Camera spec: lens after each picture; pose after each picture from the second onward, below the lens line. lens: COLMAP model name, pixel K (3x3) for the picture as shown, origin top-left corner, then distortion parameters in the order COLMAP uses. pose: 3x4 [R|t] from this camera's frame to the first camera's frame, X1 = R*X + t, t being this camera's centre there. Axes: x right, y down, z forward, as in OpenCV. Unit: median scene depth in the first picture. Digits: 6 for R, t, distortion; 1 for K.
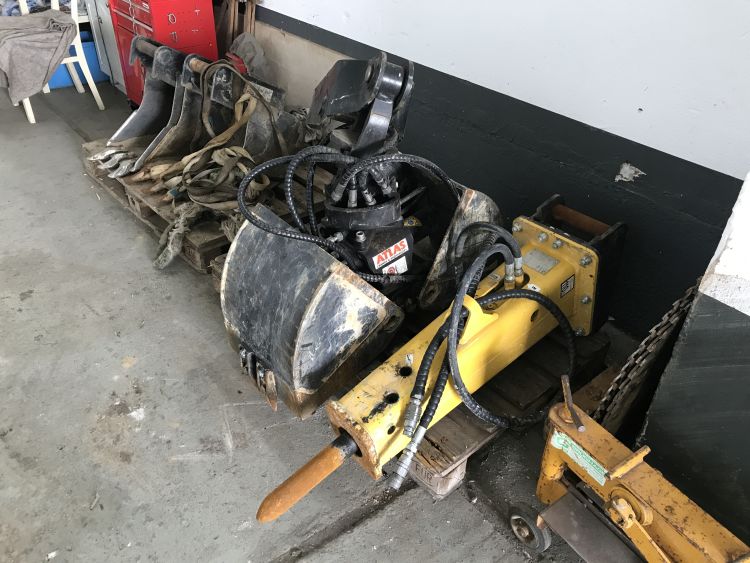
lens RADIAL K [[624.0, 0, 375.0], [0, 624.0, 281.5], [0, 0, 1]] dist [-0.000367, -0.005995]
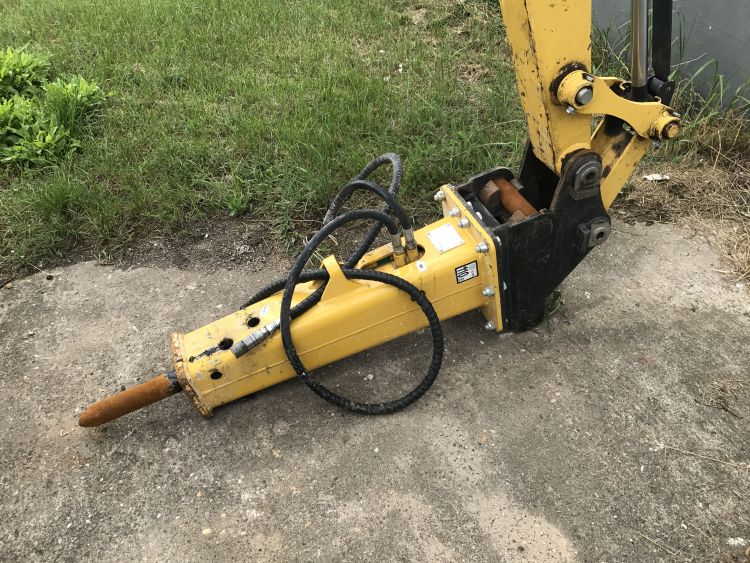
lens RADIAL K [[624.0, 0, 375.0], [0, 624.0, 281.5], [0, 0, 1]] dist [-0.000367, -0.005995]
pose [[0.937752, 0.218777, -0.269735, 0.423865], [-0.185173, 0.972008, 0.144610, -0.082153], [0.293822, -0.085661, 0.952014, 0.125579]]
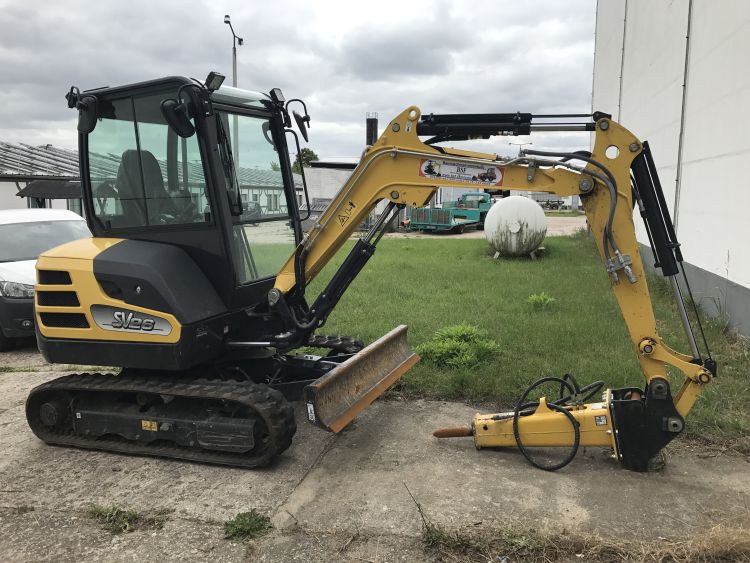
lens RADIAL K [[624.0, 0, 375.0], [0, 624.0, 281.5], [0, 0, 1]] dist [-0.000367, -0.005995]
pose [[0.482483, 0.130506, -0.866128, 1.645134], [-0.485256, 0.863047, -0.140274, 0.261333], [0.729203, 0.487973, 0.479734, -0.702390]]
